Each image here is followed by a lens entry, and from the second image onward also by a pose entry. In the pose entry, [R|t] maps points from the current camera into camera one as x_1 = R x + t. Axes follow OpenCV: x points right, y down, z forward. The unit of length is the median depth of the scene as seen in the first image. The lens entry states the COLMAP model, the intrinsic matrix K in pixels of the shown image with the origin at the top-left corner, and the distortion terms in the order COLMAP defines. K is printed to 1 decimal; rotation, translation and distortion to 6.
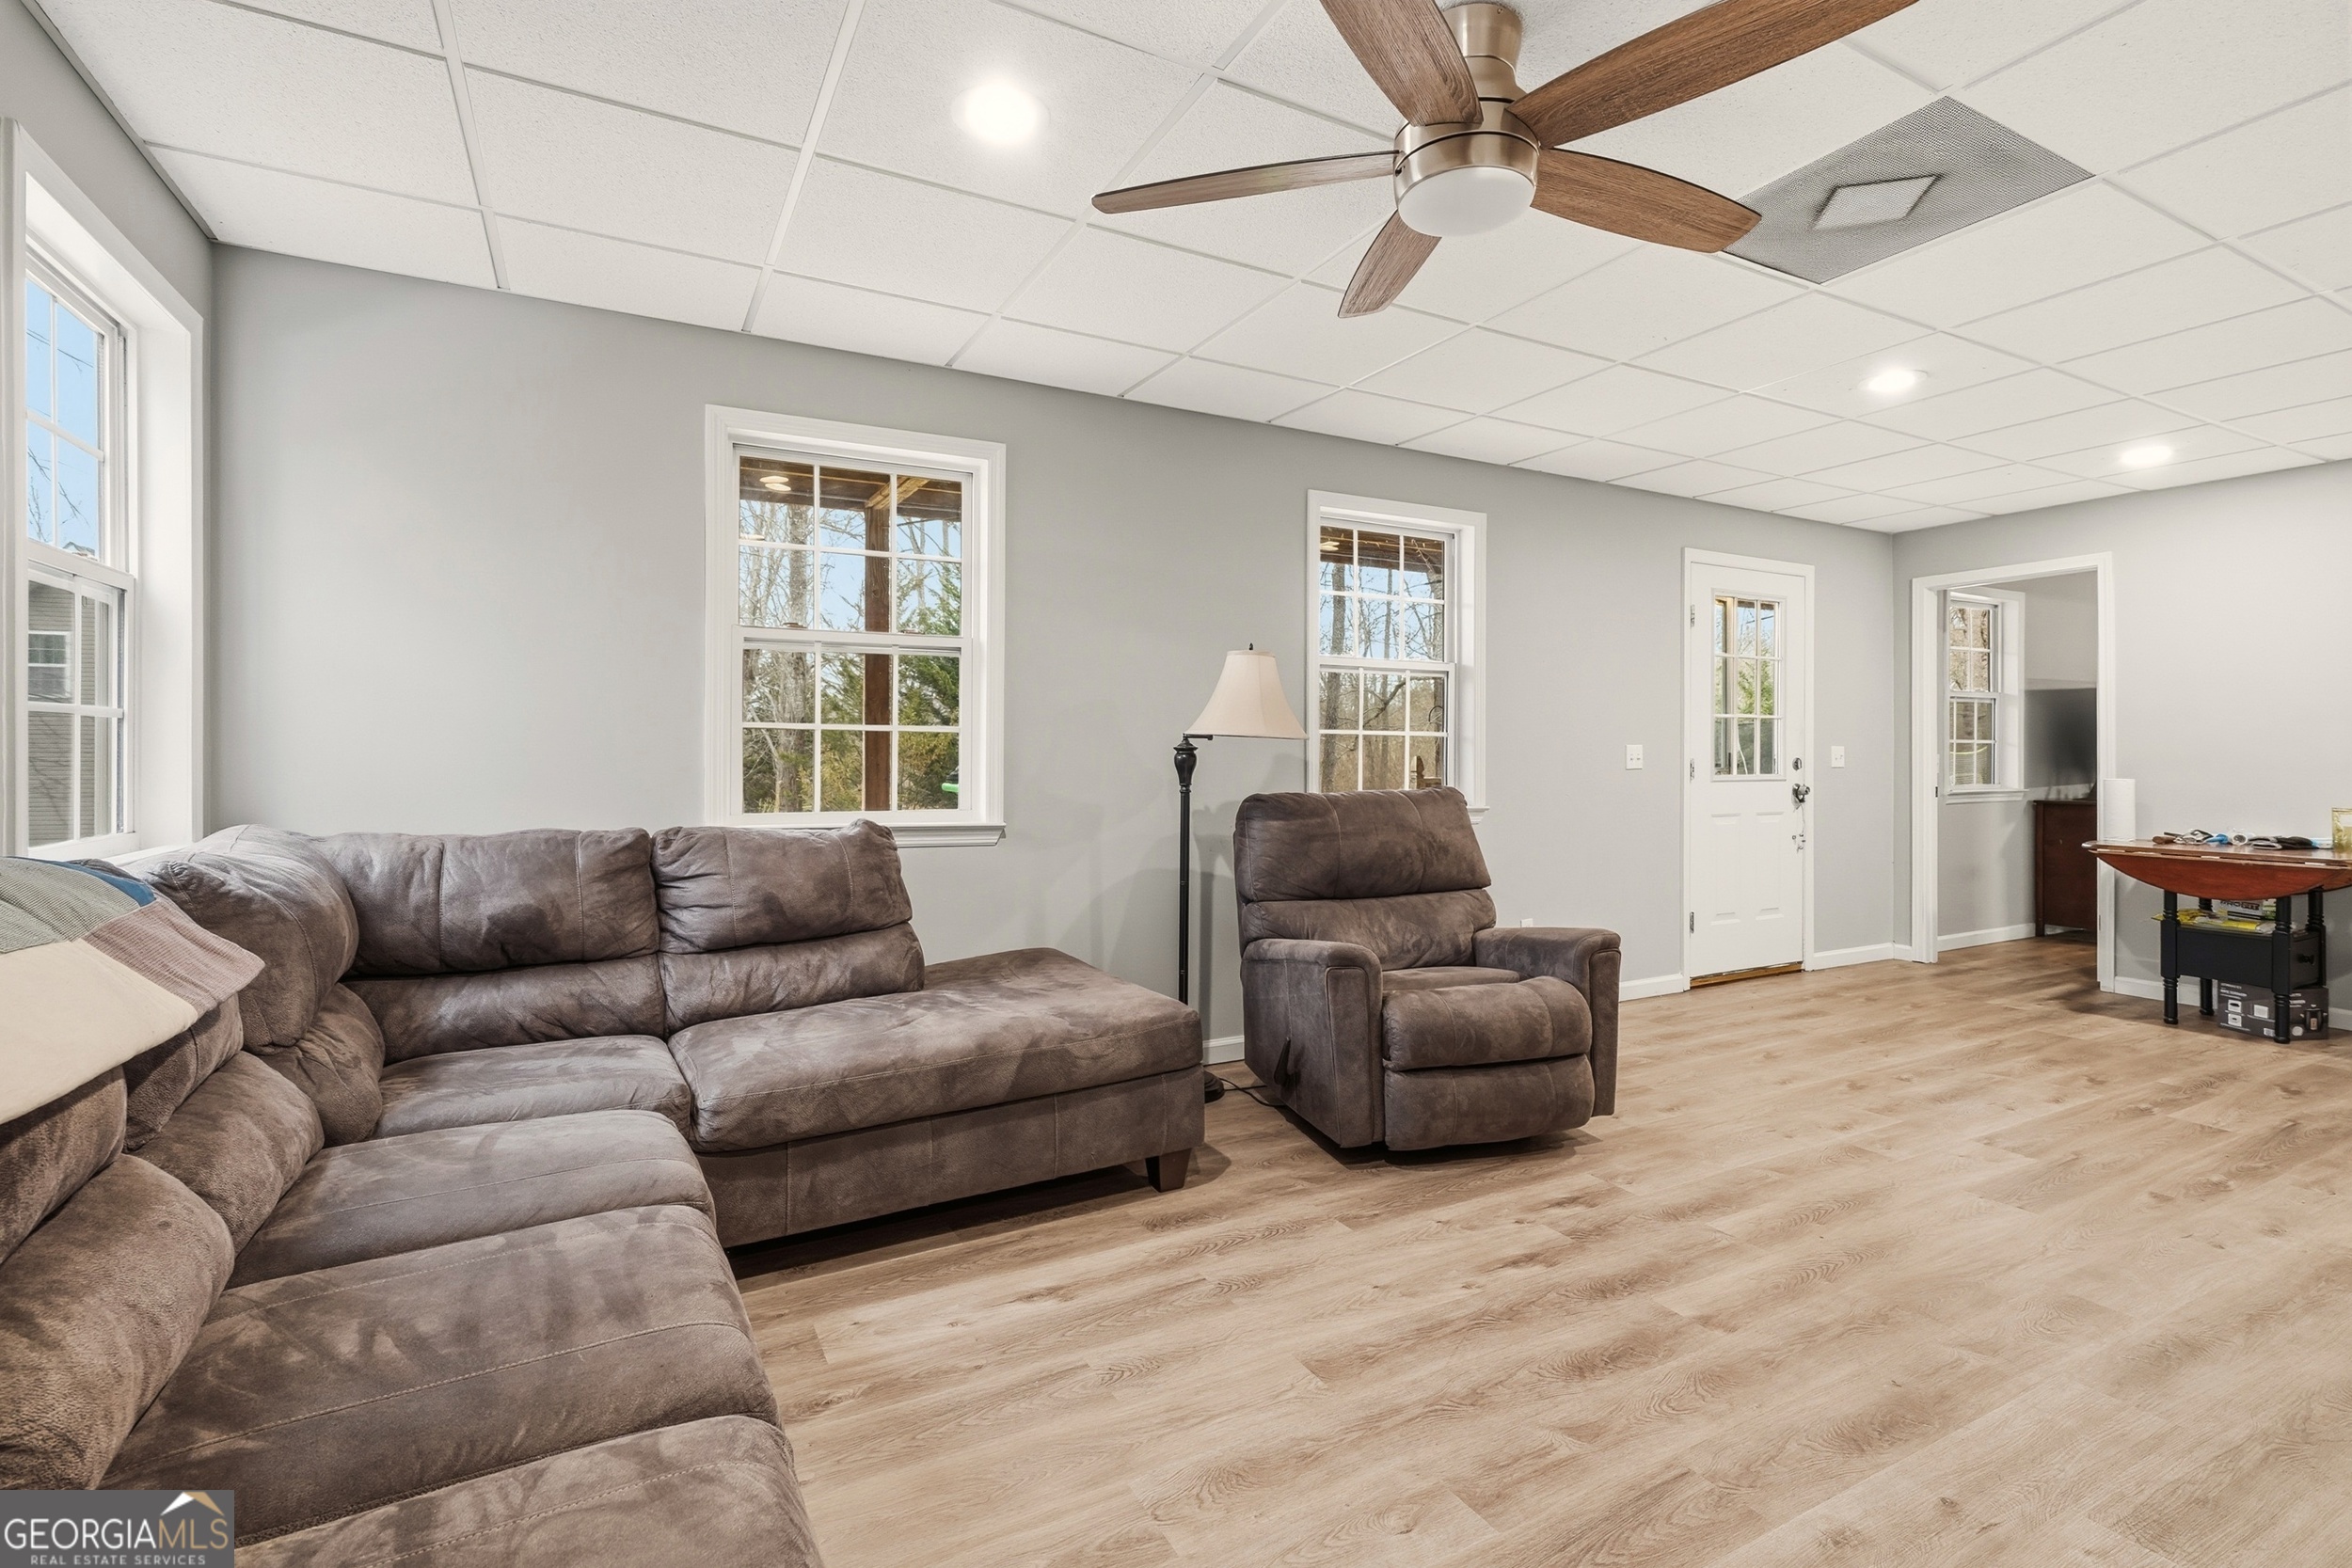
lens RADIAL K [[1088.3, 0, 1178.6], [0, 1088.3, 753.0], [0, 0, 1]] dist [0.000261, -0.000321]
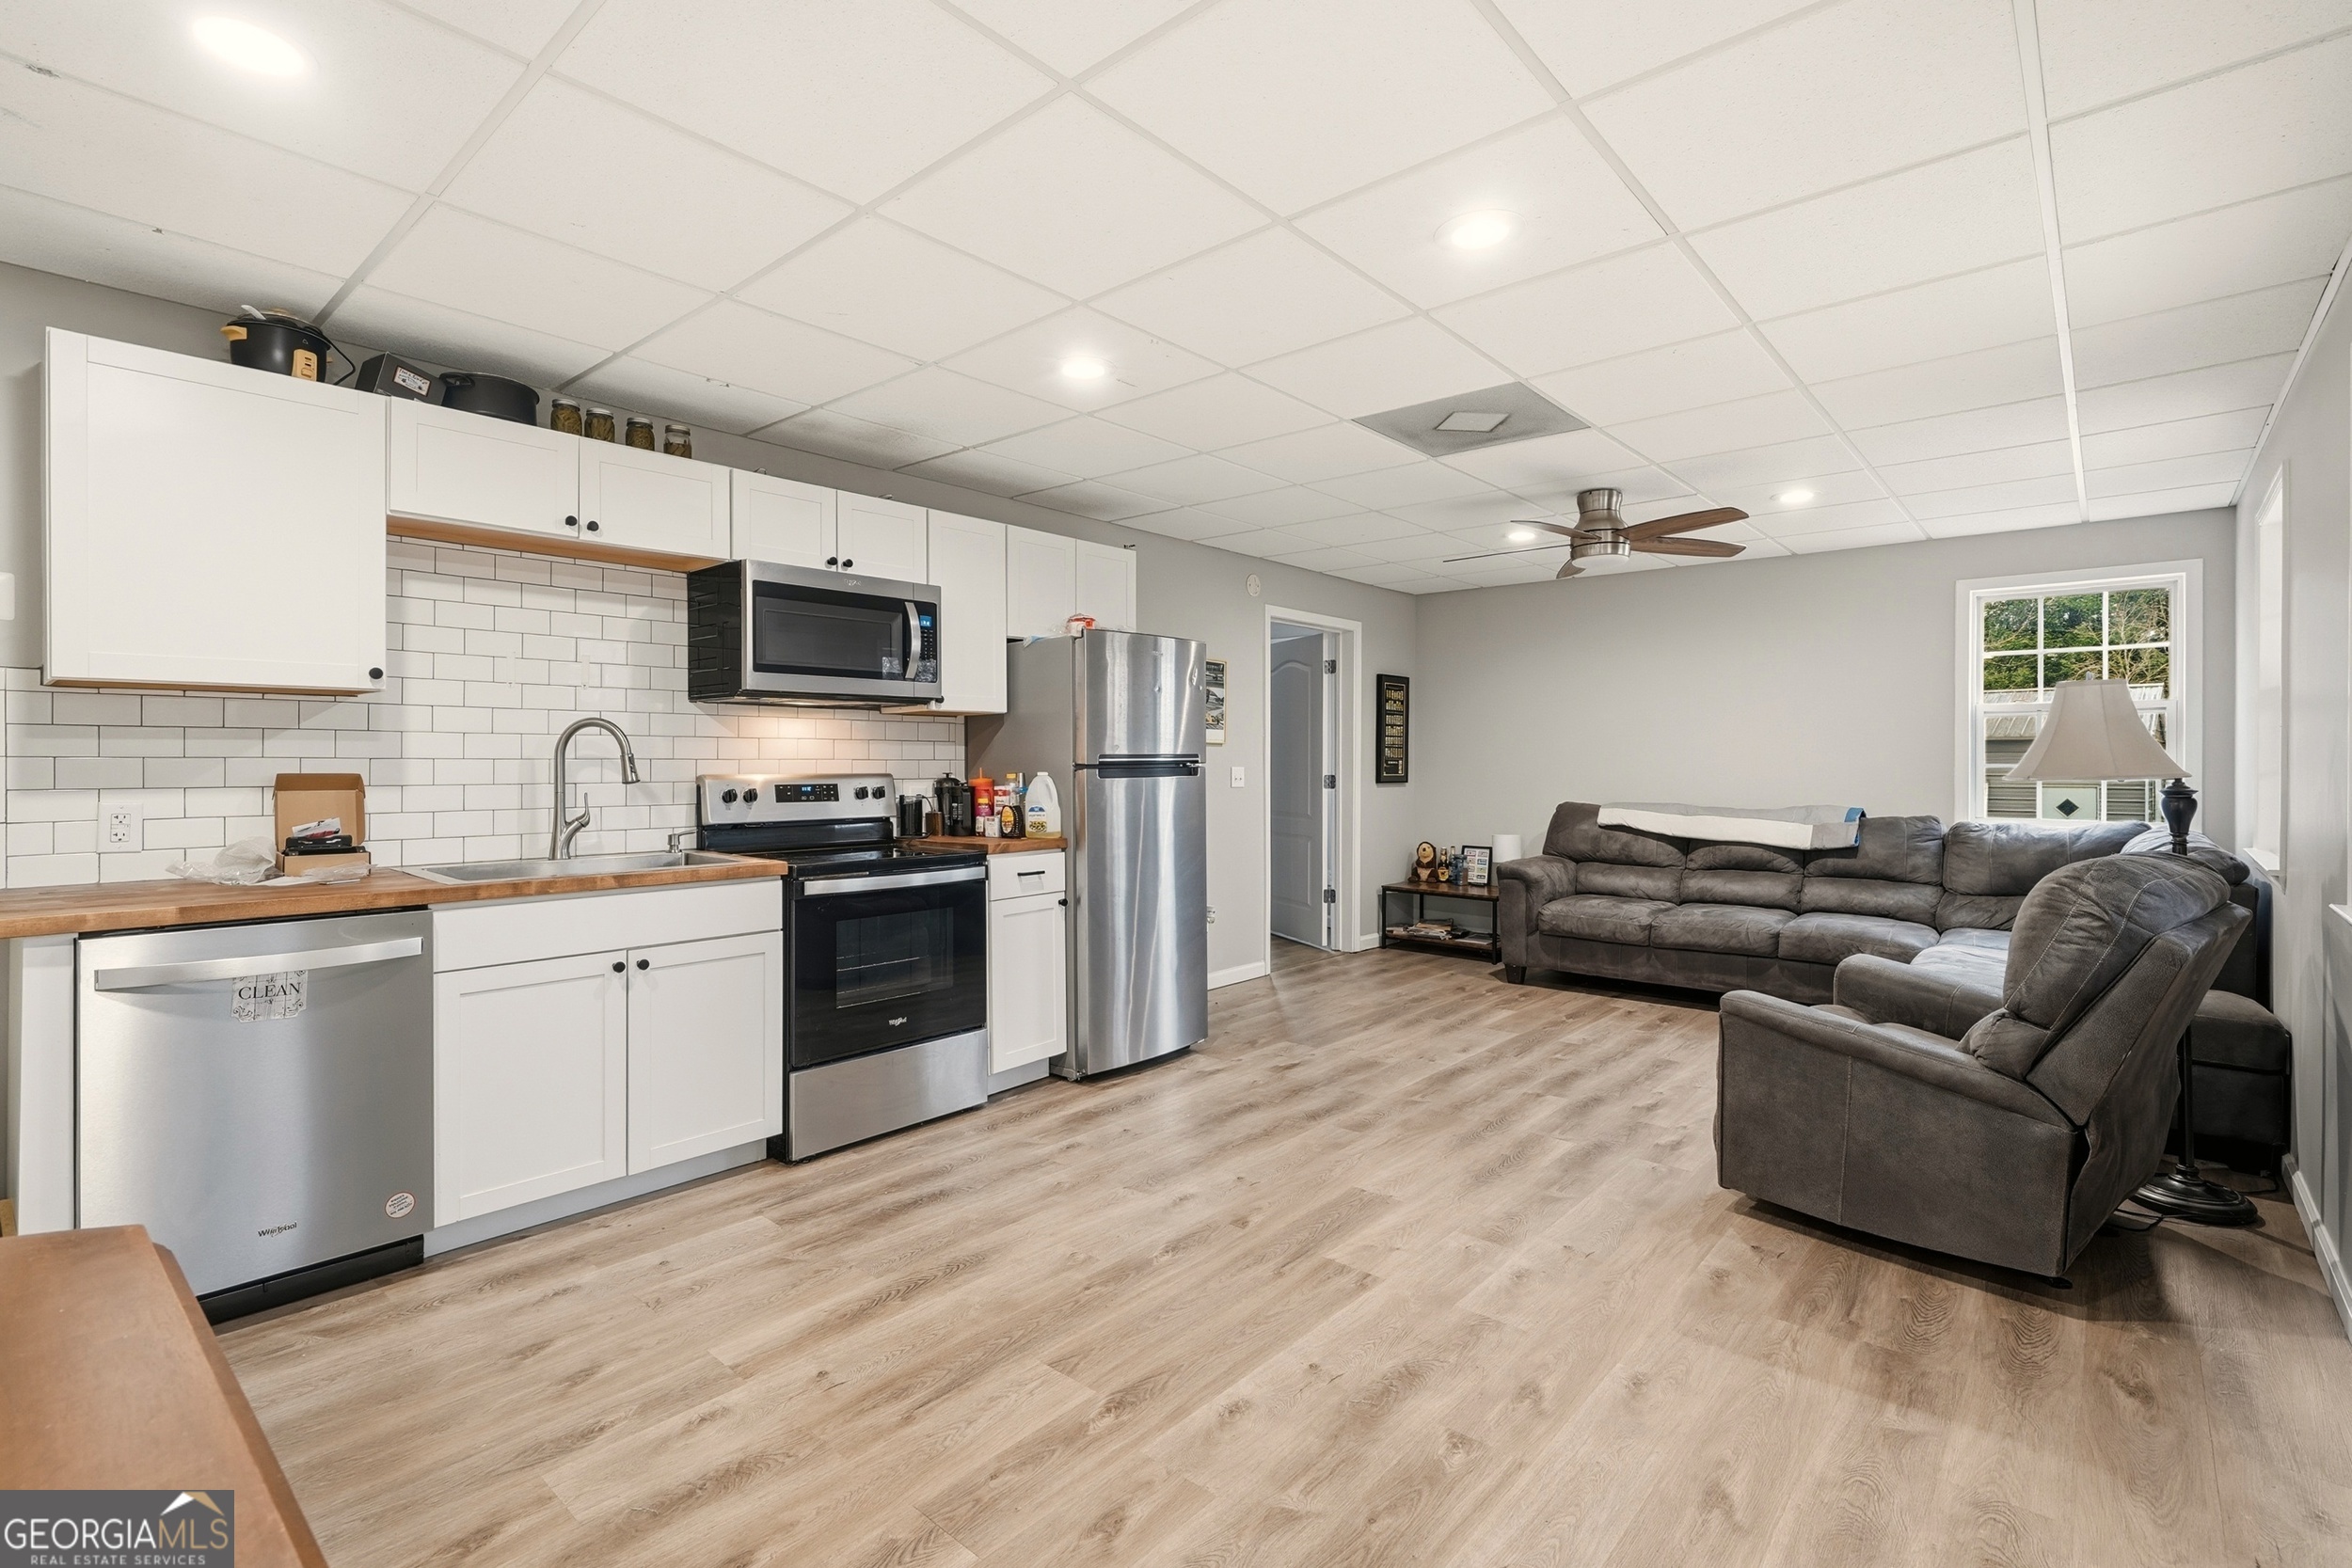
lens RADIAL K [[1052.8, 0, 1176.0], [0, 1052.8, 784.0], [0, 0, 1]] dist [0.000473, 0.000347]
pose [[-0.940602, 0.003981, -0.339488, 1.363943], [-0.002501, 0.999823, 0.018652, -0.032648], [0.339502, 0.018393, -0.940426, 2.012155]]
